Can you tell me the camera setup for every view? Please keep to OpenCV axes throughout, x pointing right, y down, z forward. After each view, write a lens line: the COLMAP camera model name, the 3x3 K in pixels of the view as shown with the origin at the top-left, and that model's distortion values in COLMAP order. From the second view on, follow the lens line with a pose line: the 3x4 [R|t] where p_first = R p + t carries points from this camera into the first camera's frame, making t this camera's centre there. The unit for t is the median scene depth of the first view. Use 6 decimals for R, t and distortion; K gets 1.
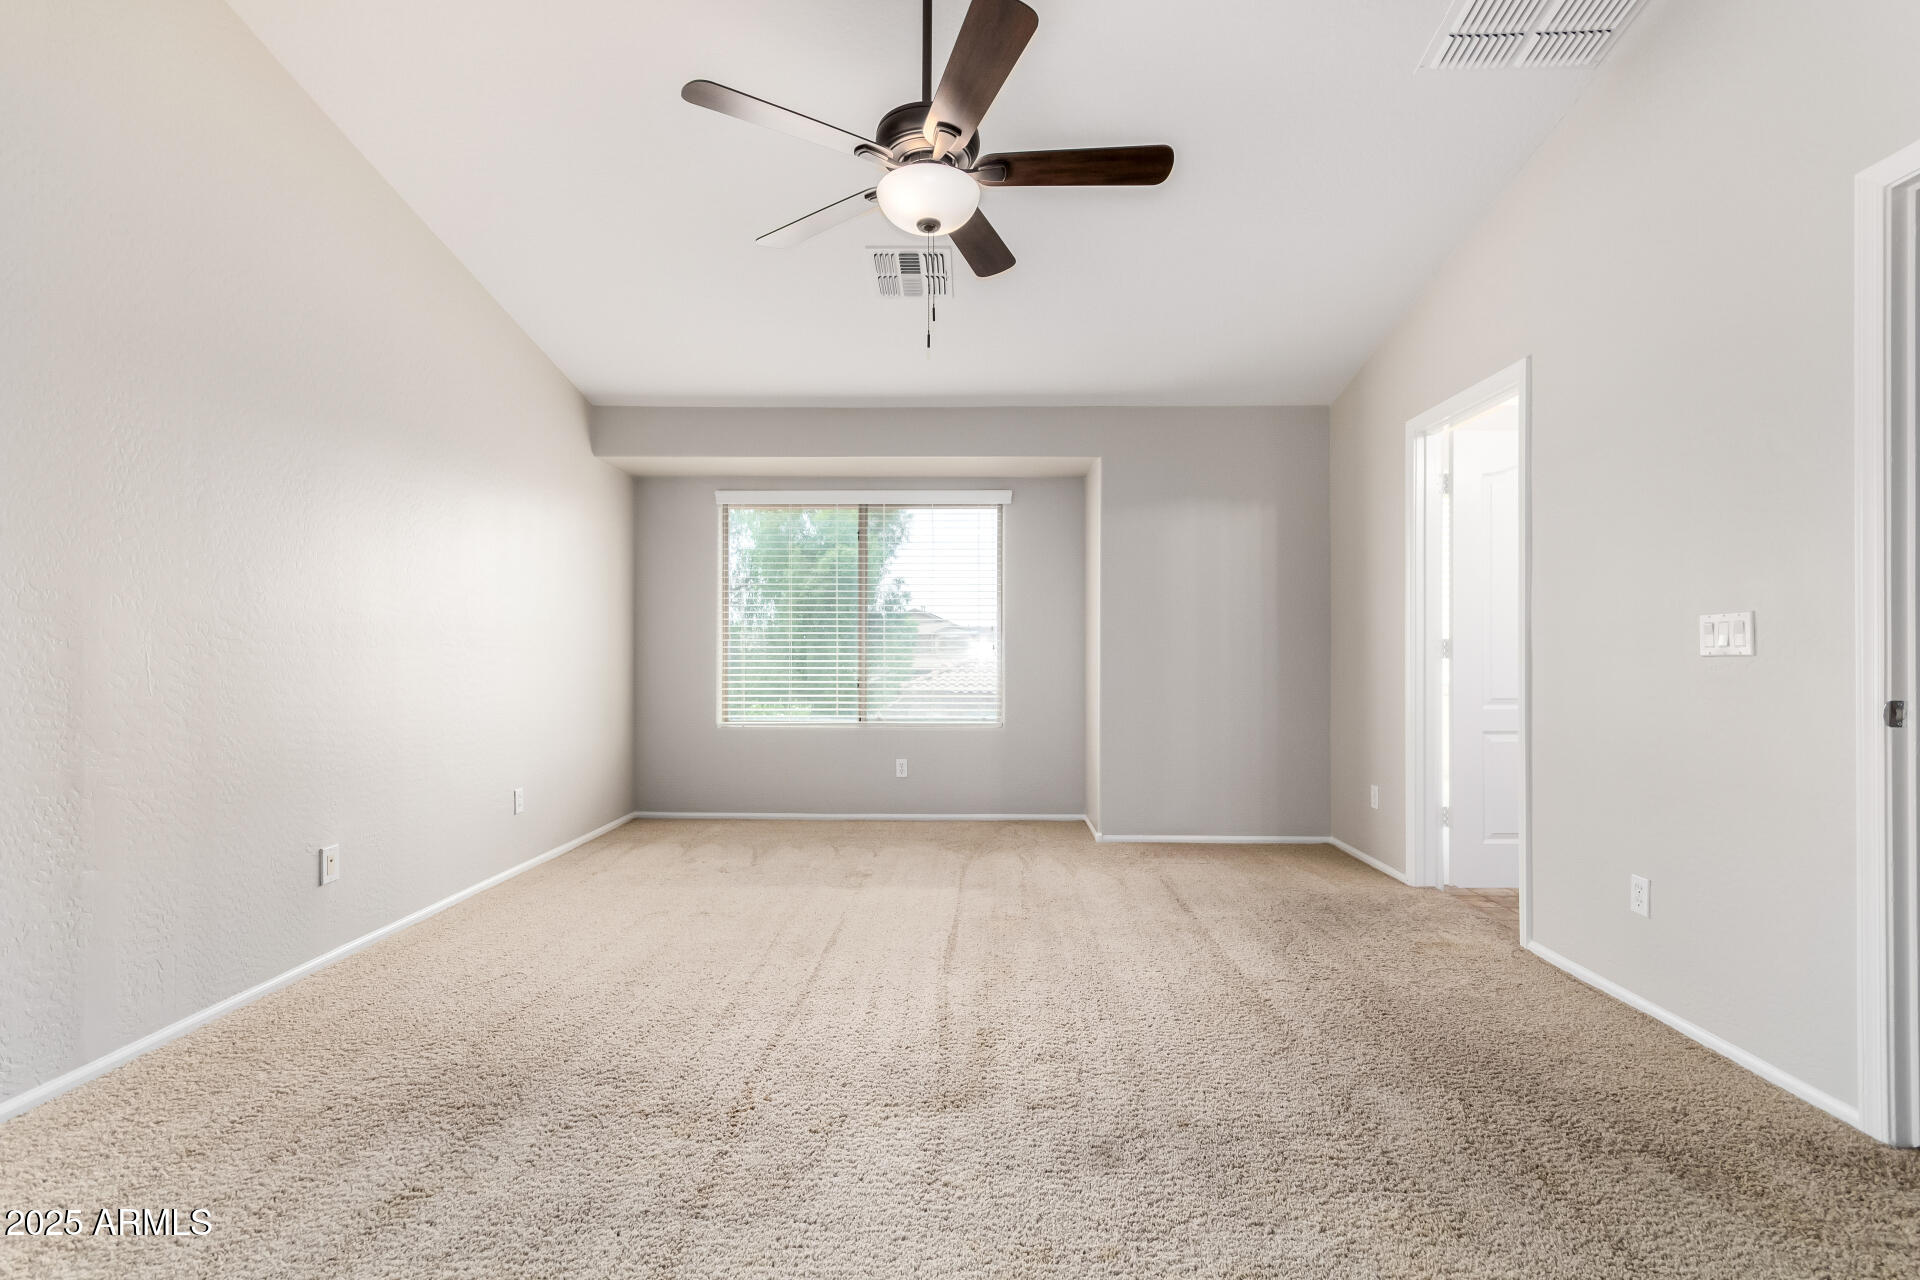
lens RADIAL K [[897.0, 0, 960.2], [0, 897.0, 648.7], [0, 0, 1]] dist [0.004370, 0.000972]
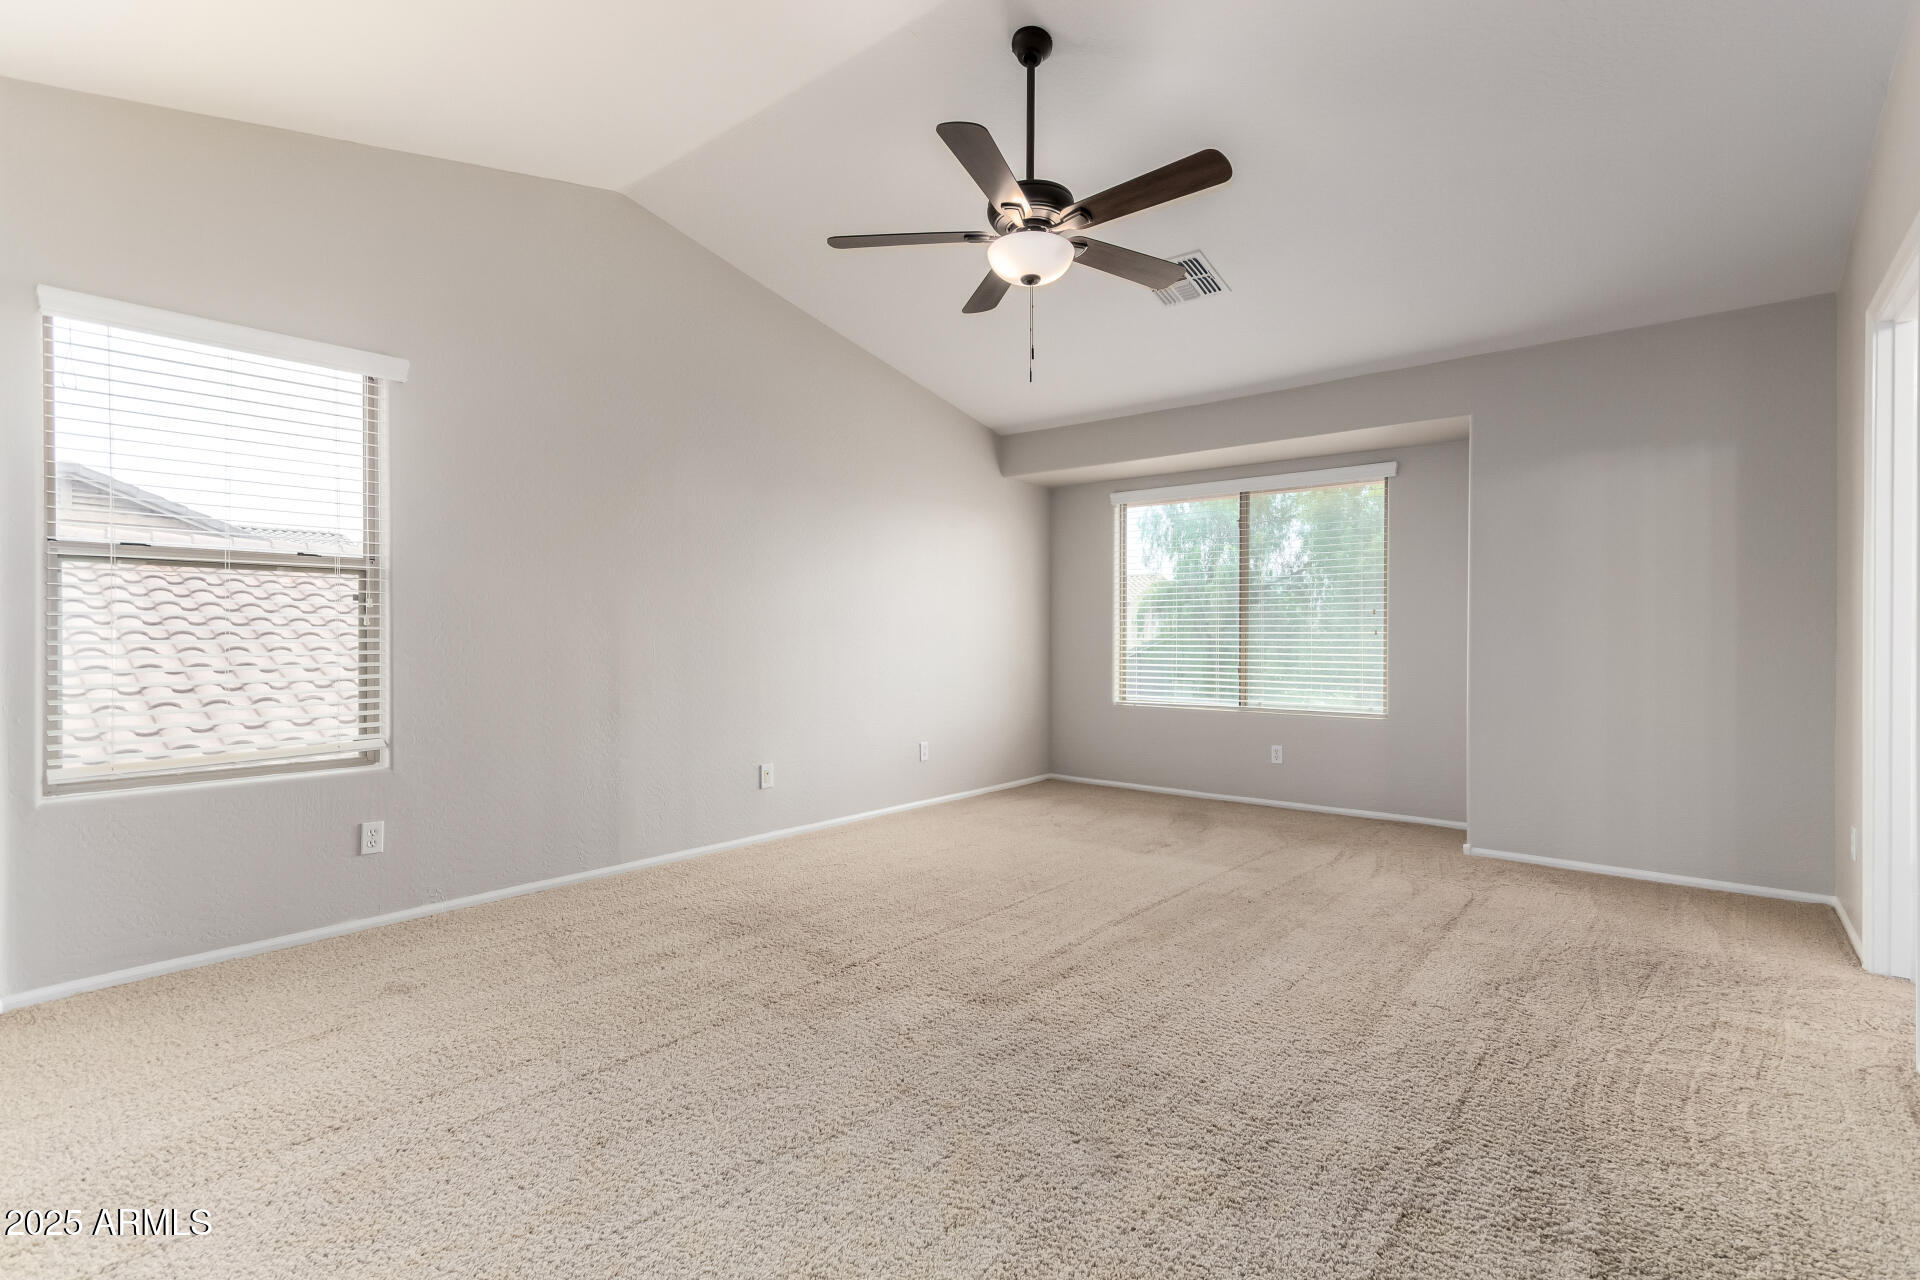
lens RADIAL K [[897.0, 0, 949.4], [0, 897.0, 634.7], [0, 0, 1]] dist [0.004370, 0.000972]
pose [[0.781022, -0.001177, -0.624503, 0.426756], [0.001547, 0.999999, 0.000050, -0.000012], [0.624502, -0.001005, 0.781022, 0.000855]]
